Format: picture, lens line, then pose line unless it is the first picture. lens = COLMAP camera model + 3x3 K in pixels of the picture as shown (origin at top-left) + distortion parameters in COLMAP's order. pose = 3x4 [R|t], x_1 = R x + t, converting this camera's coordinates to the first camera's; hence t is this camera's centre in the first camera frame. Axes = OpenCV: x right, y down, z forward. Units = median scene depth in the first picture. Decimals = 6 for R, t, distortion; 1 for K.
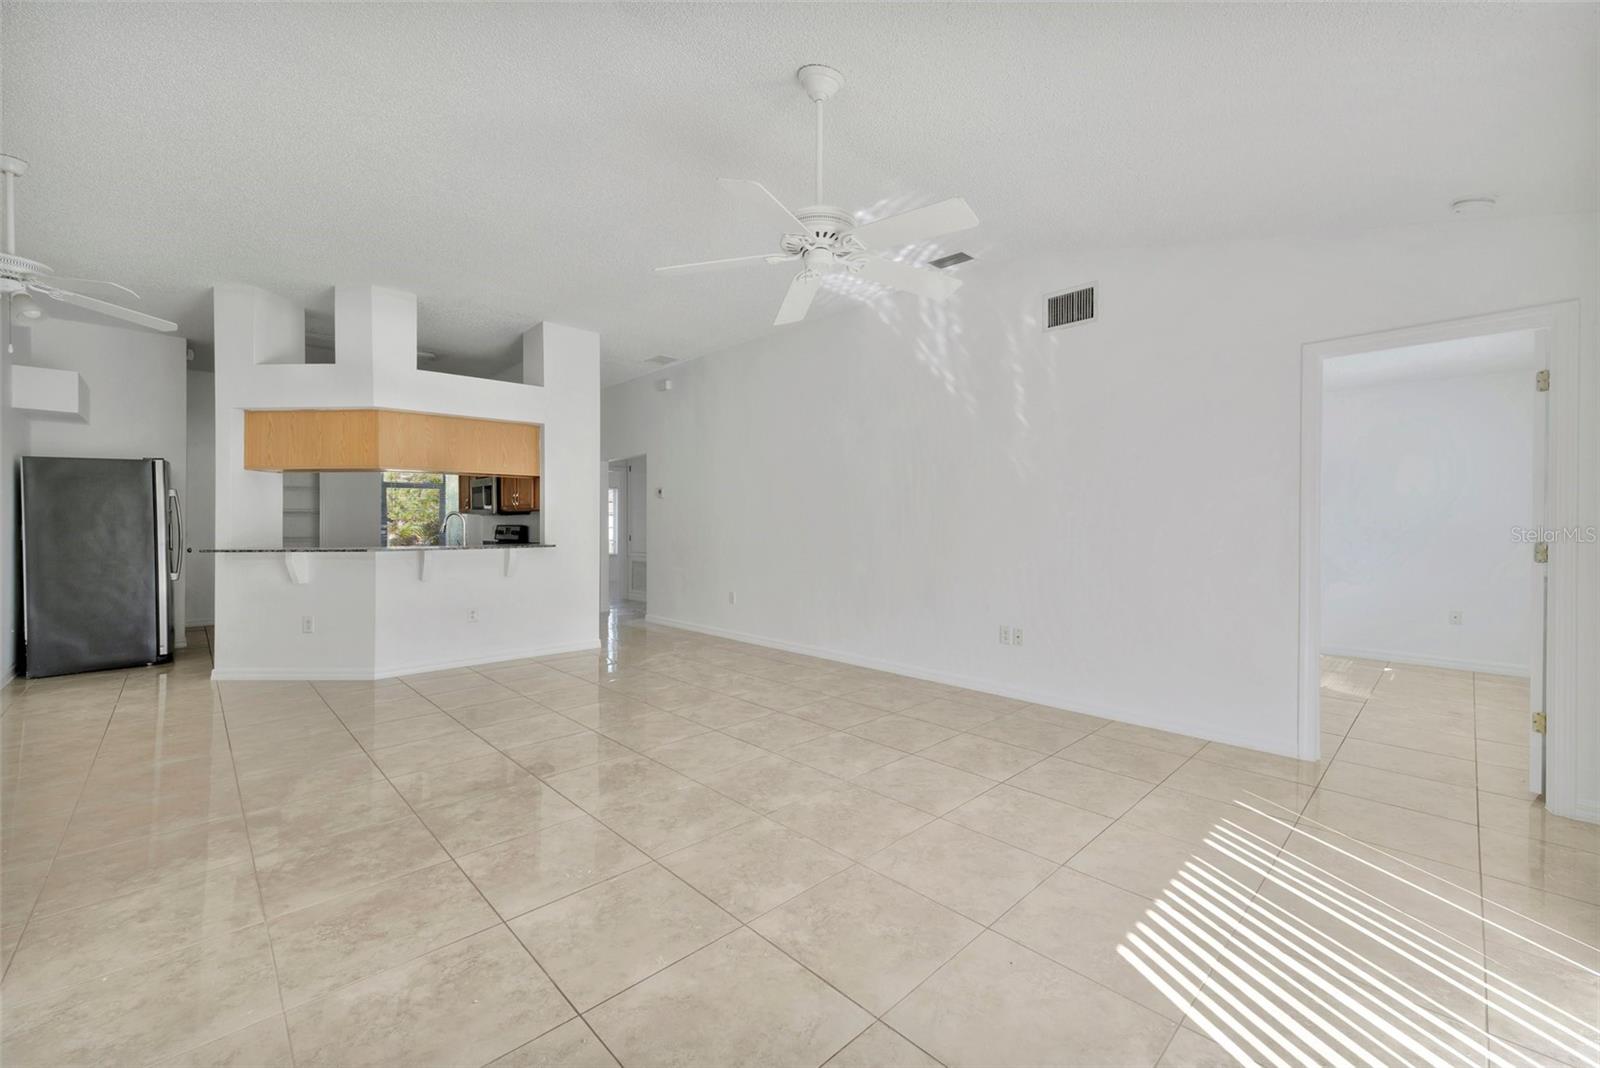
lens RADIAL K [[636.1, 0, 788.2], [0, 636.1, 519.4], [0, 0, 1]] dist [0.002825, -0.000439]
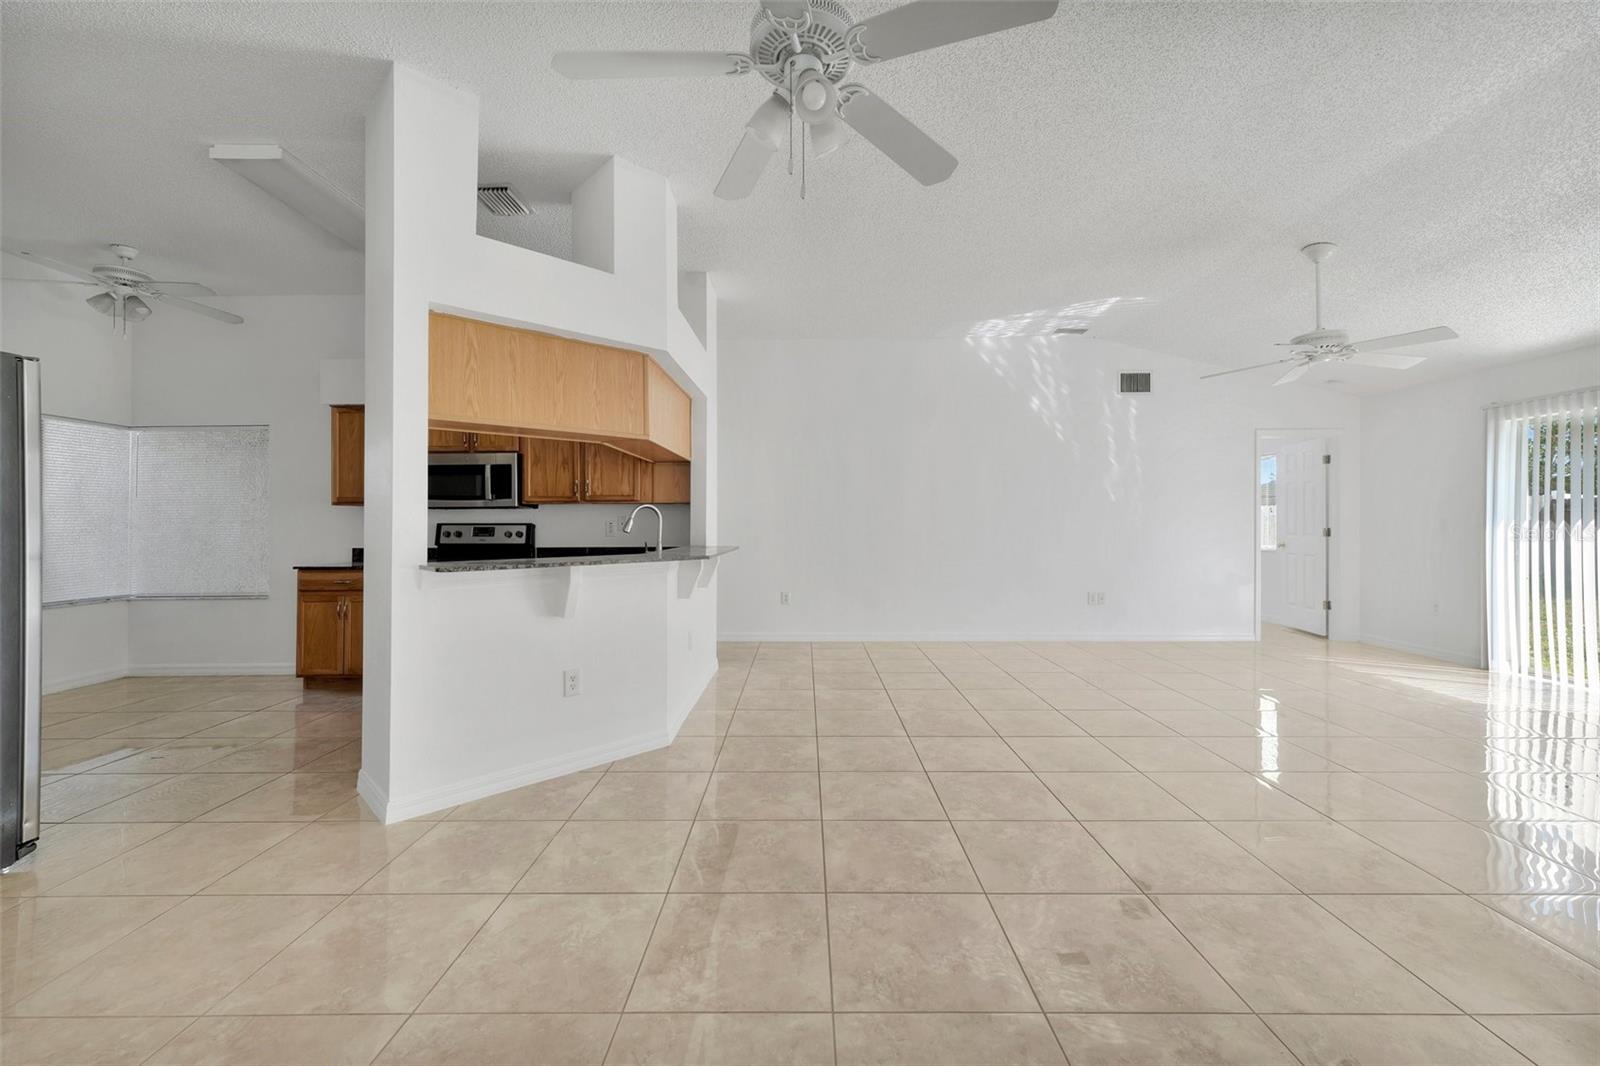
lens RADIAL K [[636.1, 0, 800.2], [0, 636.1, 511.5], [0, 0, 1]] dist [0.002825, -0.000439]
pose [[0.698263, 0.012404, 0.715734, -1.001554], [-0.003863, 0.999901, -0.013560, 0.005944], [-0.715831, 0.006704, 0.698242, 0.406102]]
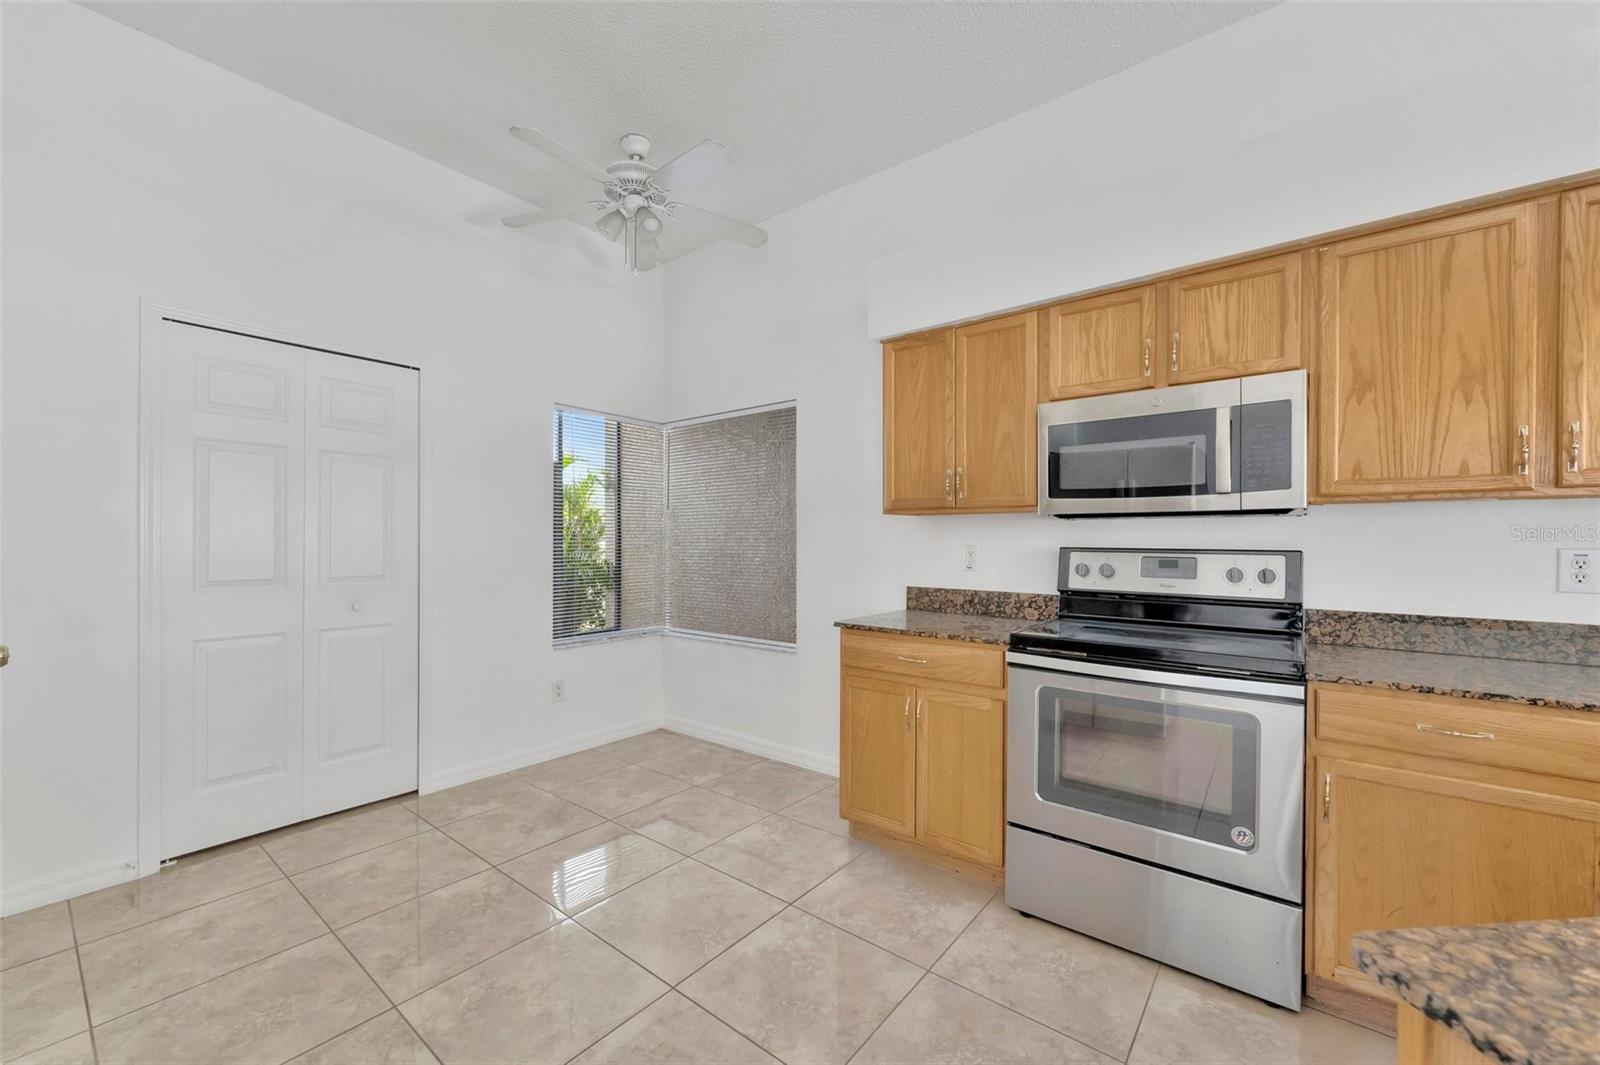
lens RADIAL K [[643.3, 0, 799.9], [0, 643.3, 531.3], [0, 0, 1]] dist [-0.001804, 0.000578]
pose [[0.991266, 0.006870, 0.131701, -0.953099], [-0.006347, 0.999970, -0.004386, 0.003943], [-0.131727, 0.003512, 0.991280, 1.032379]]
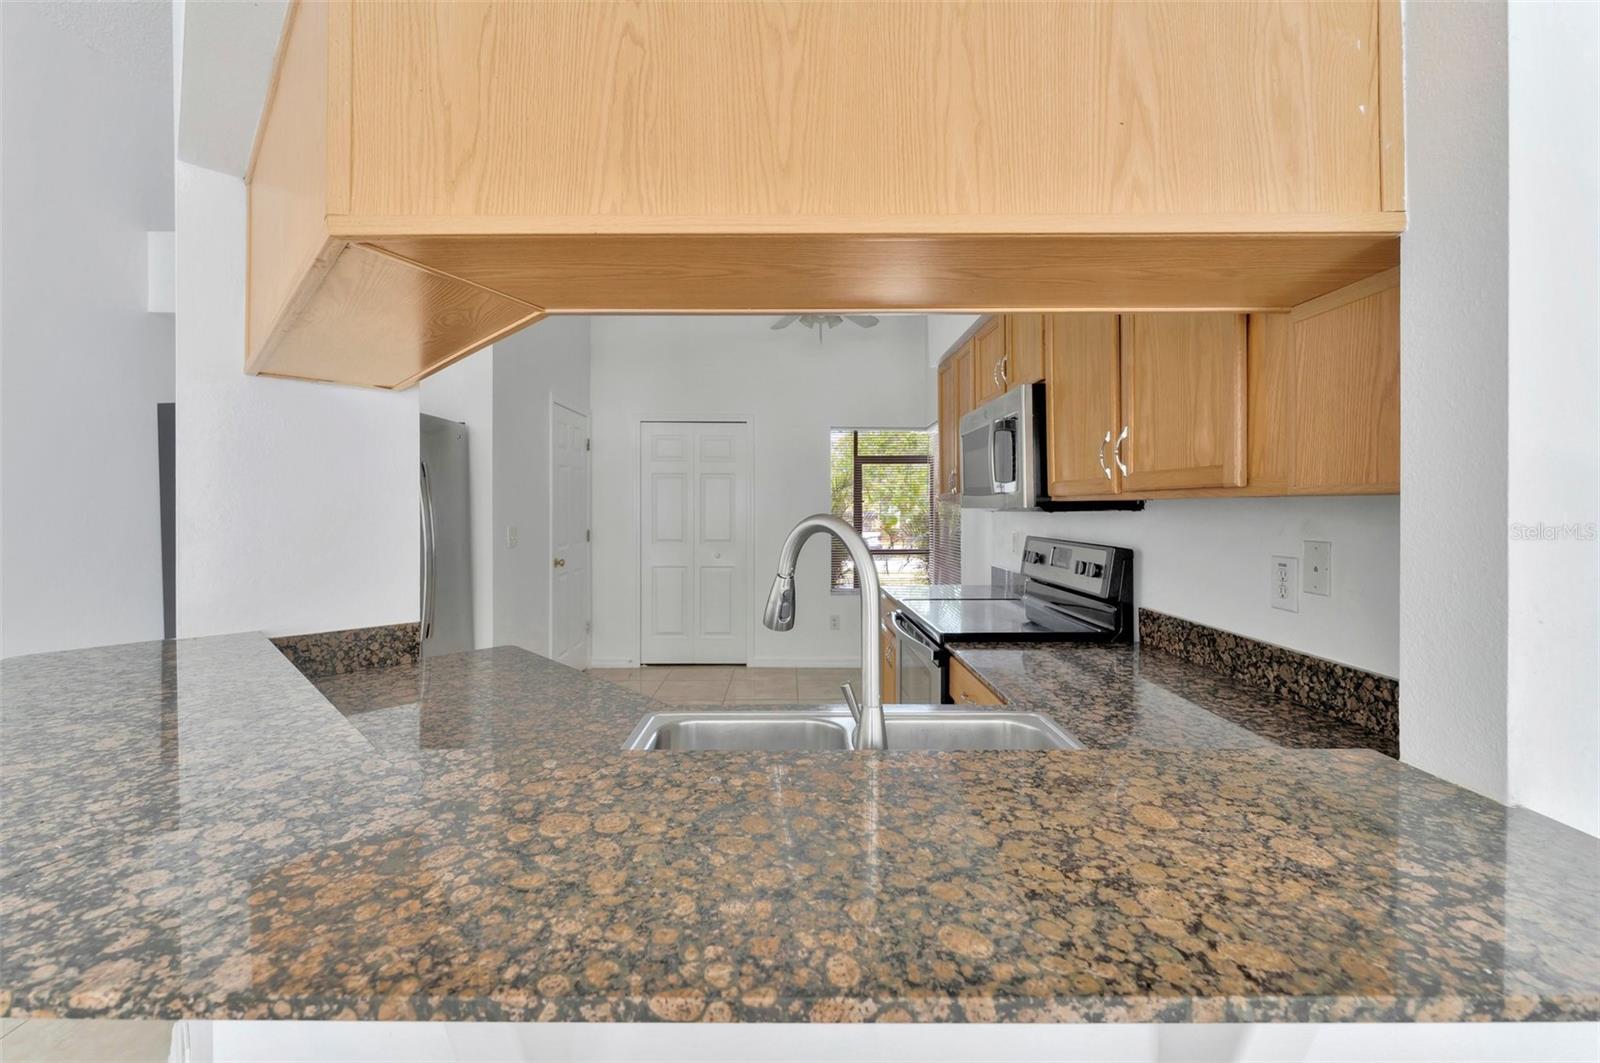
lens RADIAL K [[643.3, 0, 796.2], [0, 643.3, 500.4], [0, 0, 1]] dist [-0.001804, 0.000578]
pose [[0.736207, -0.006175, -0.676728, -0.458066], [0.005847, 0.999979, -0.002764, -0.017101], [0.676731, -0.001922, 0.736228, 0.957041]]
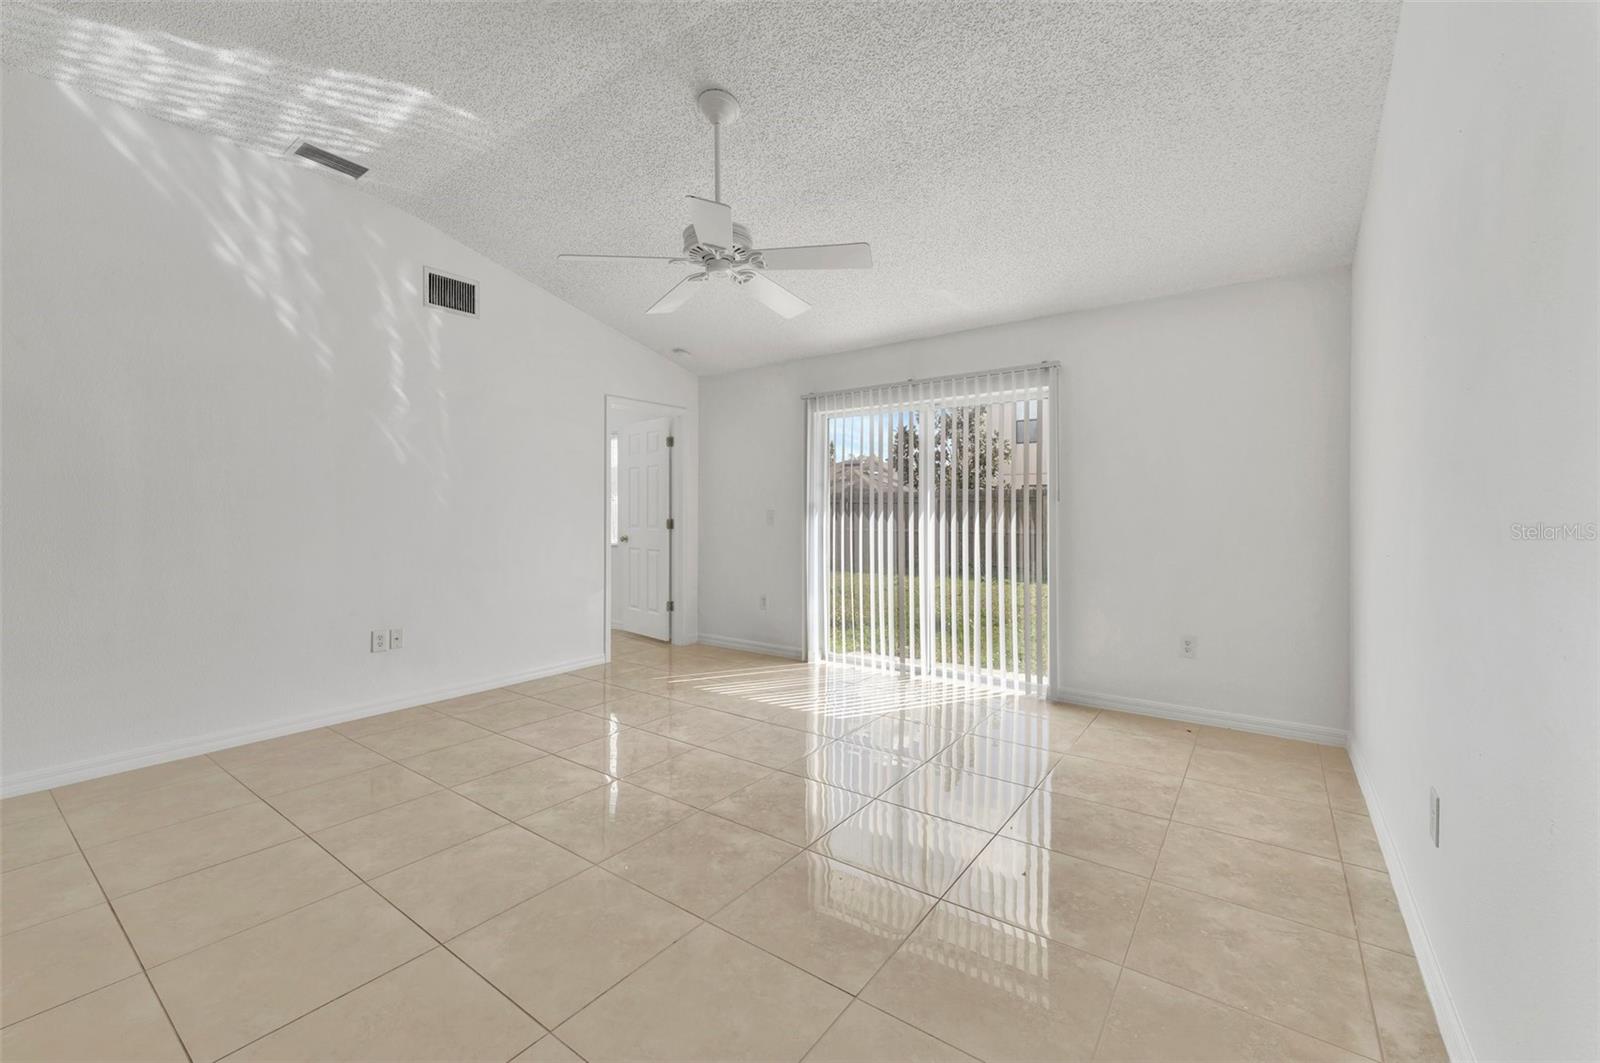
lens RADIAL K [[643.3, 0, 794.9], [0, 643.3, 519.5], [0, 0, 1]] dist [-0.001804, 0.000578]
pose [[-0.181647, -0.012968, 0.983278, -0.527452], [-0.004916, 0.999913, 0.012279, 0.003658], [-0.983351, -0.002603, -0.181695, 0.529106]]
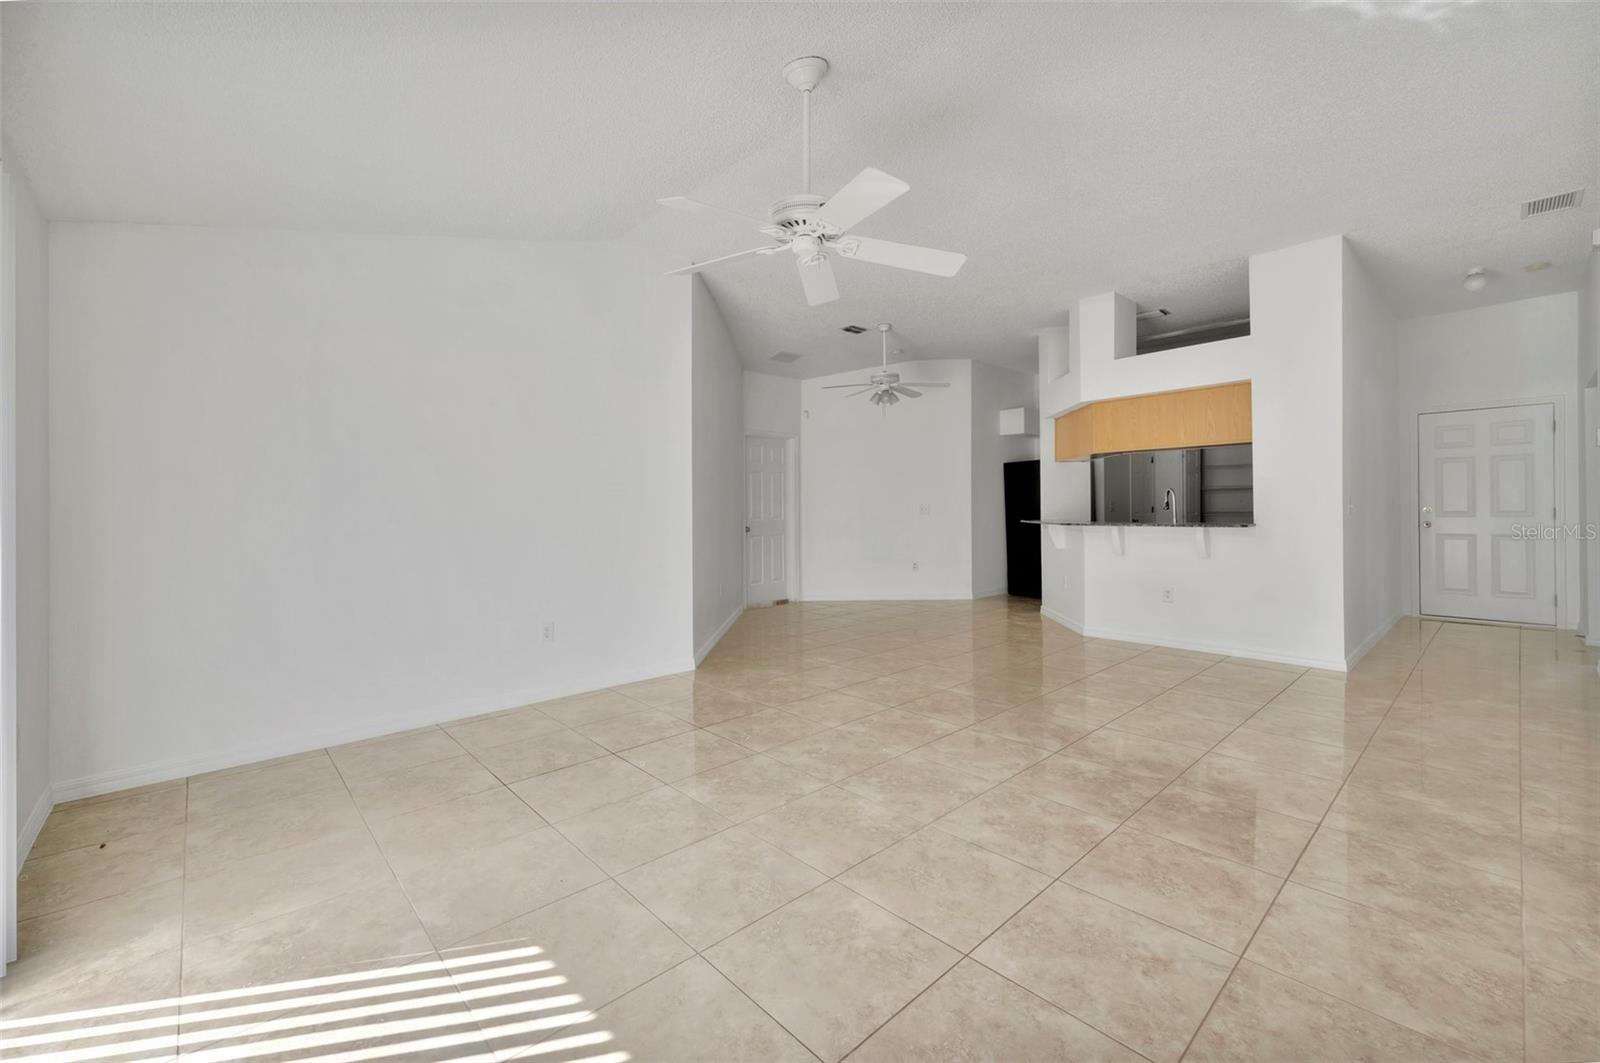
lens RADIAL K [[643.3, 0, 805.6], [0, 643.3, 501.3], [0, 0, 1]] dist [-0.001804, 0.000578]
pose [[-0.020750, -0.004098, -0.999776, 0.522674], [0.019450, 0.999801, -0.004501, 0.000927], [0.999595, -0.019539, -0.020666, 0.502164]]
